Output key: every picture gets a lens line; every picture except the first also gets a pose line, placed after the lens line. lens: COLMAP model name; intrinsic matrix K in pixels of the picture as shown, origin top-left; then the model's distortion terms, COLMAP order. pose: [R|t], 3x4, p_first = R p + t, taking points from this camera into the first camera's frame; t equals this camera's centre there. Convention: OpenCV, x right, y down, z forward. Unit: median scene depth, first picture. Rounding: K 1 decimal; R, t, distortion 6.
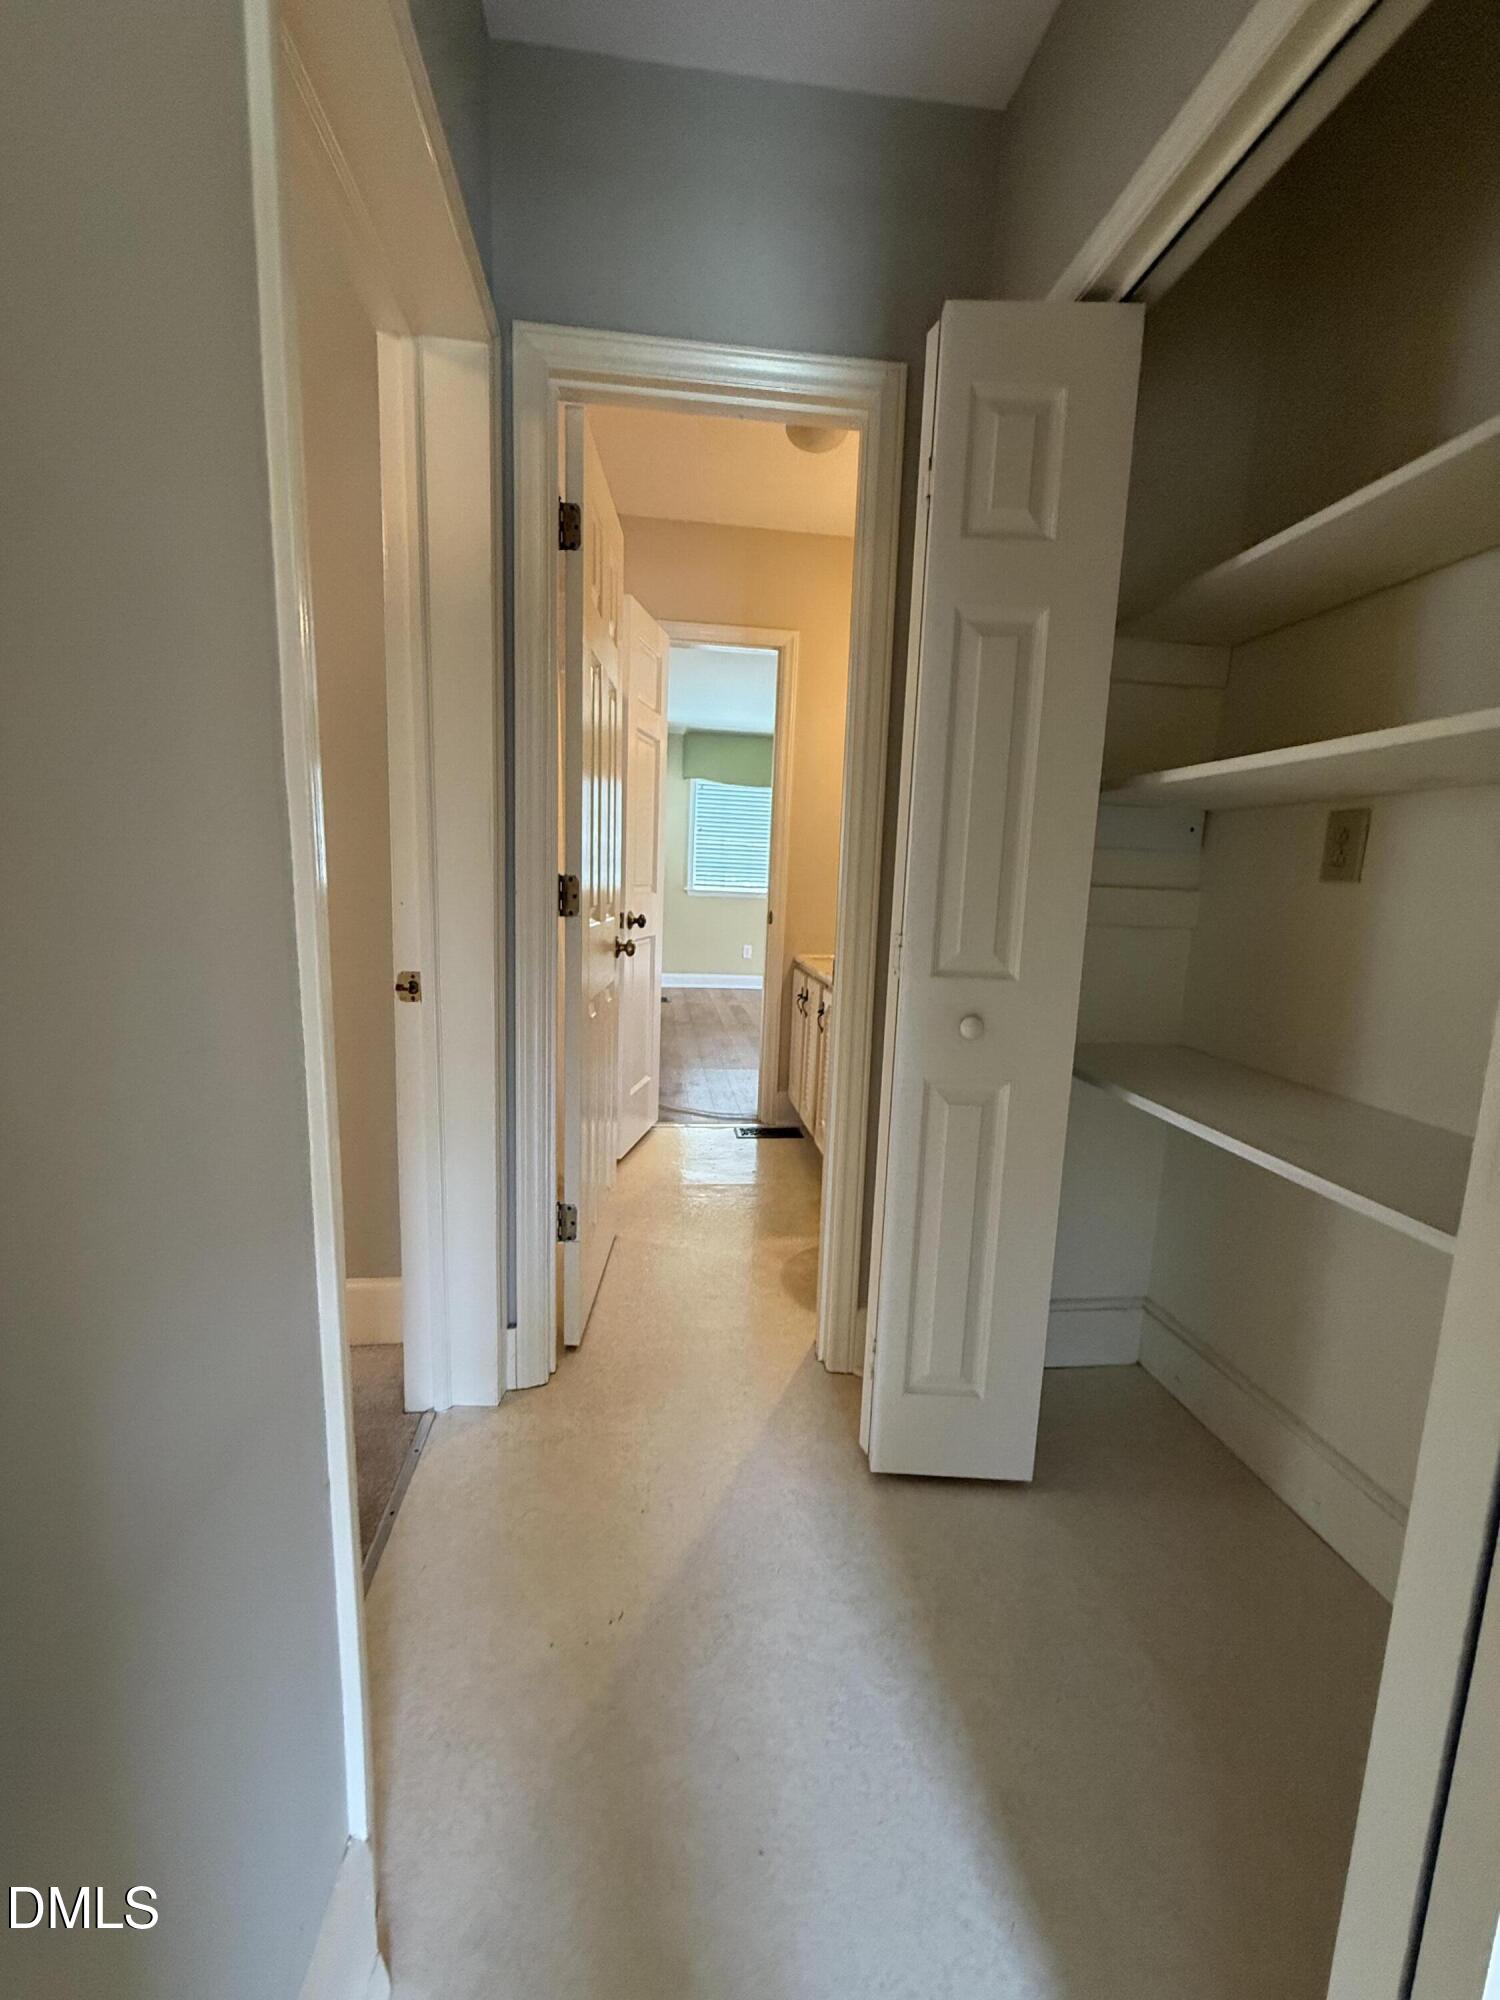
lens RADIAL K [[808.8, 0, 744.1], [0, 808.8, 1001.0], [0, 0, 1]] dist [-0.001108, -0.000485]
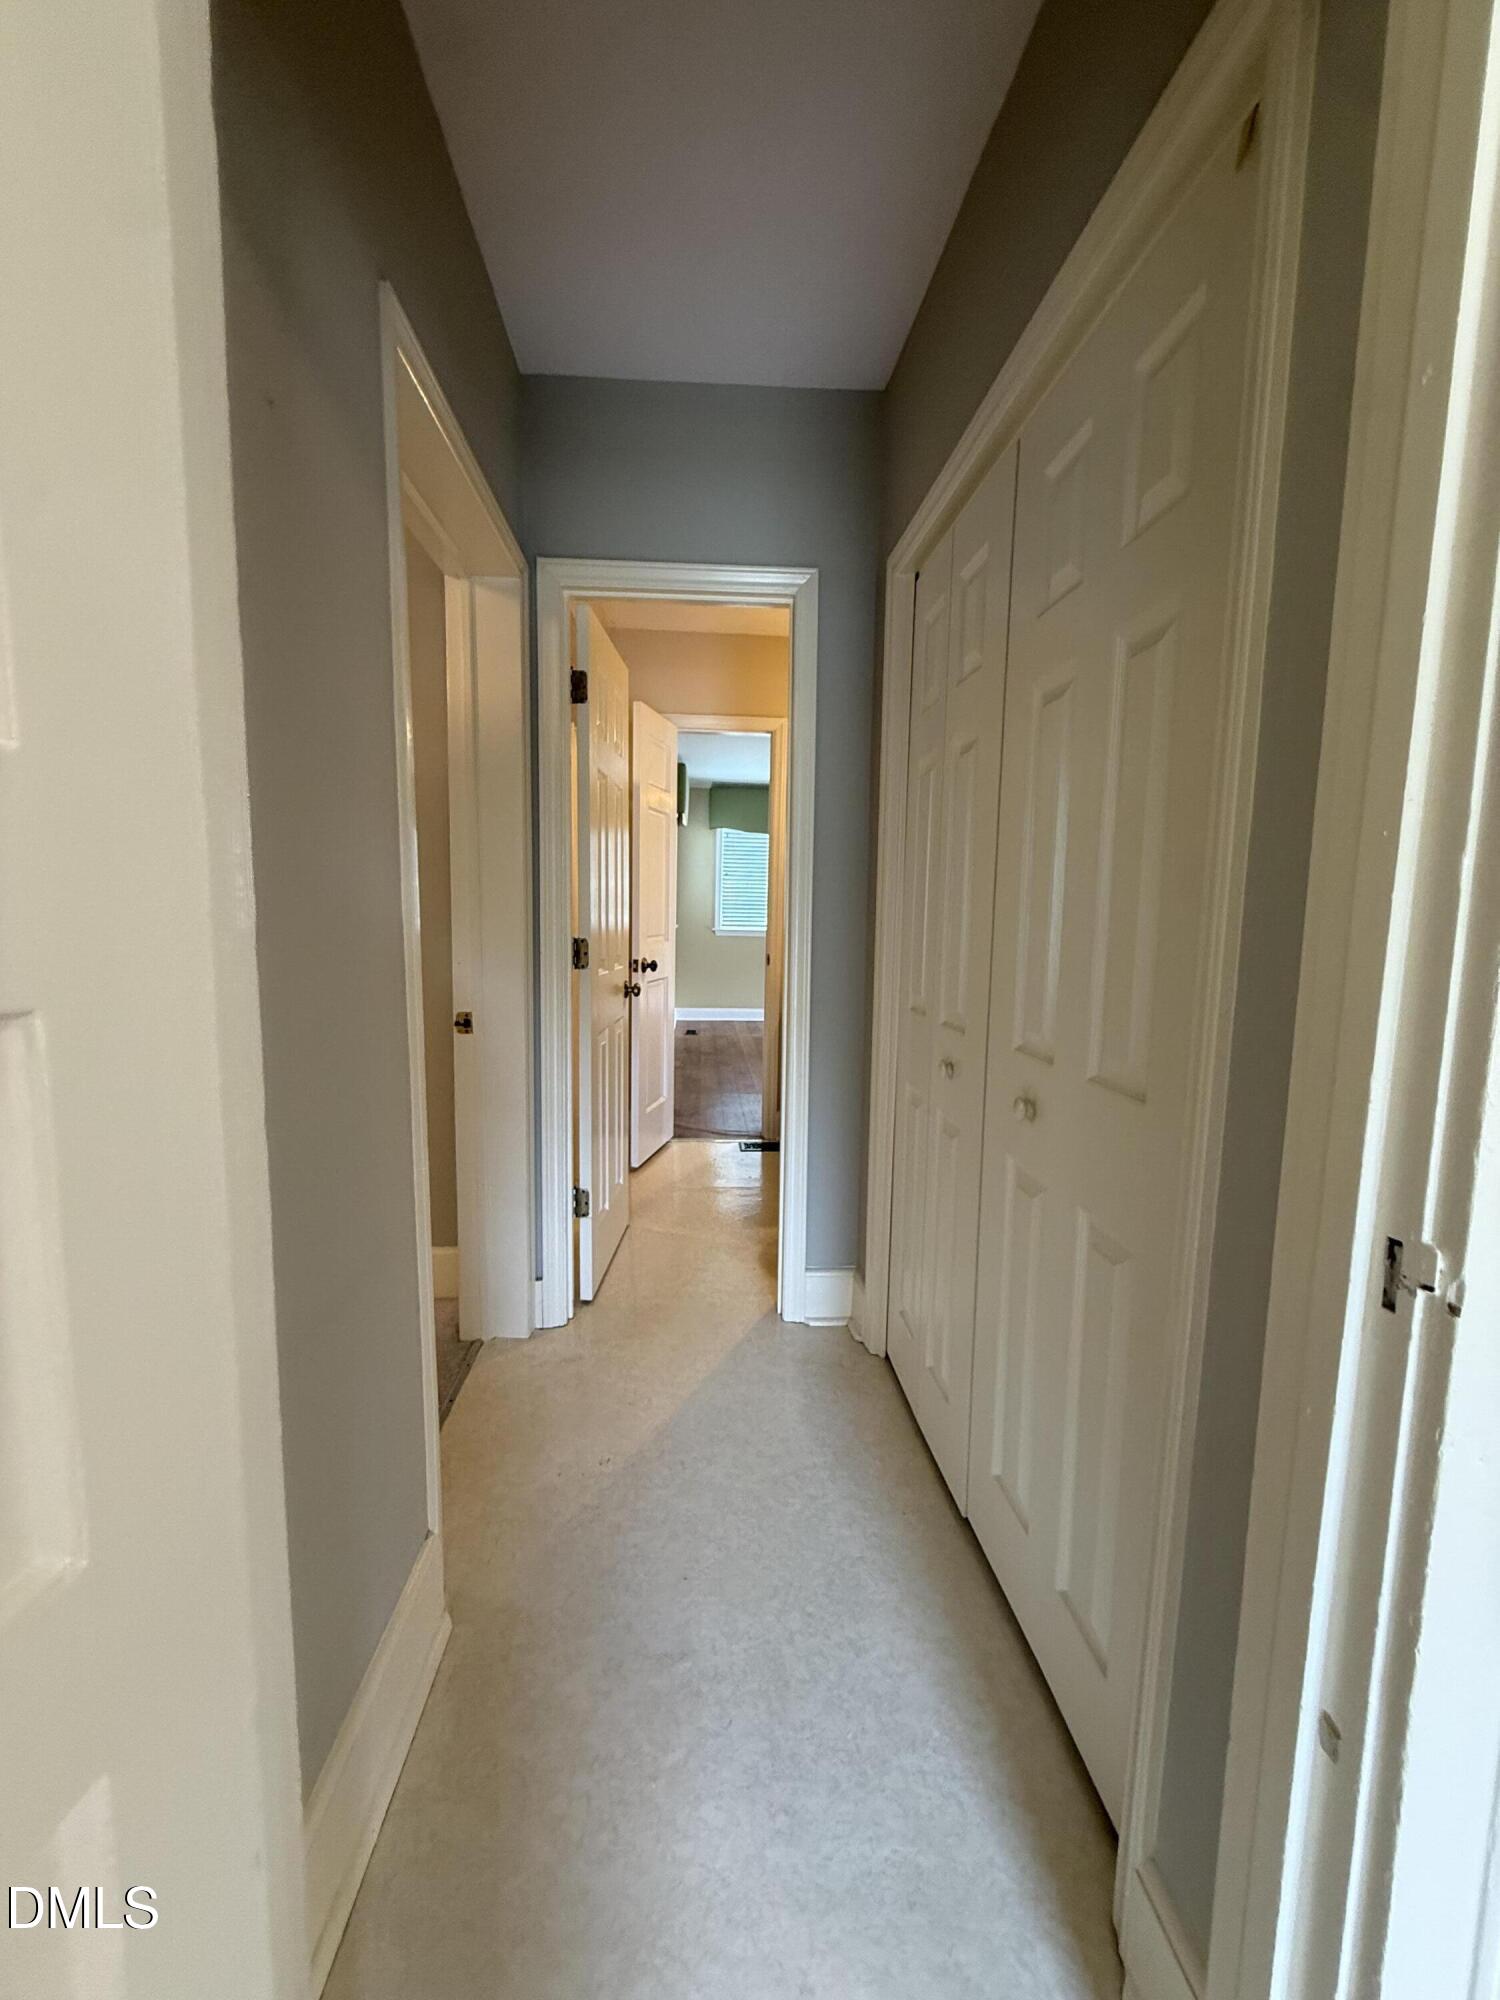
lens RADIAL K [[808.8, 0, 748.6], [0, 808.8, 1002.7], [0, 0, 1]] dist [-0.001108, -0.000485]
pose [[0.998668, -0.011989, -0.050189, 0.072535], [0.010059, 0.999207, -0.038536, 0.003097], [0.050612, 0.037980, 0.997996, -0.182416]]
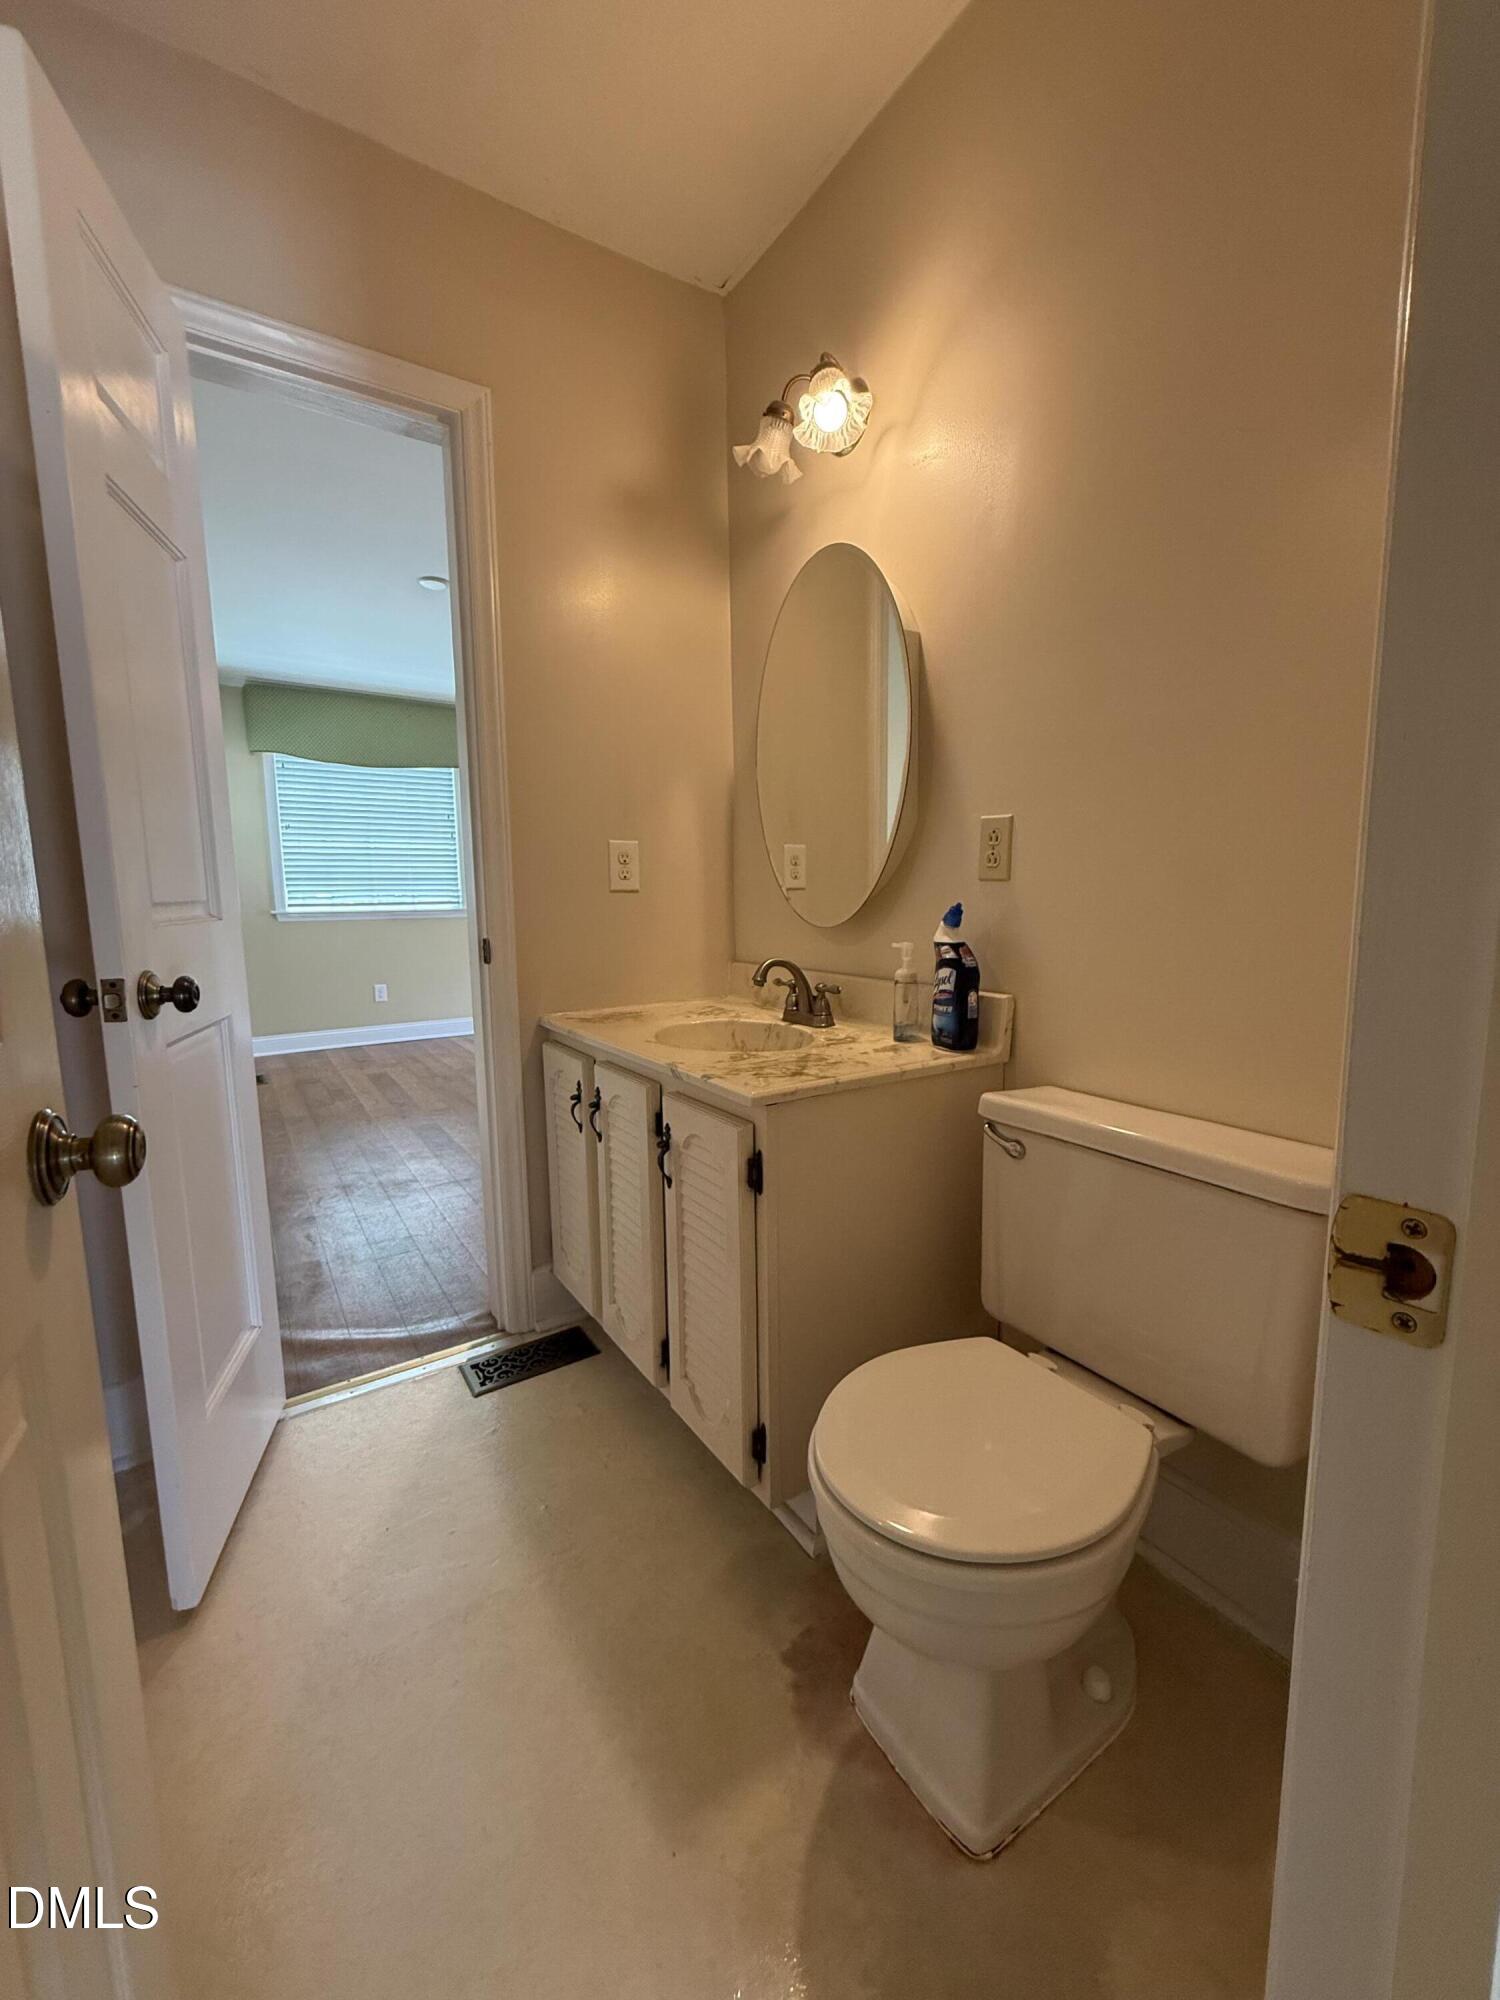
lens RADIAL K [[808.8, 0, 747.8], [0, 808.8, 997.4], [0, 0, 1]] dist [-0.001108, -0.000485]
pose [[0.892086, -0.111335, 0.437935, -0.056762], [0.118521, 0.992891, 0.010989, -0.069672], [-0.436046, 0.042101, 0.898939, 0.540639]]
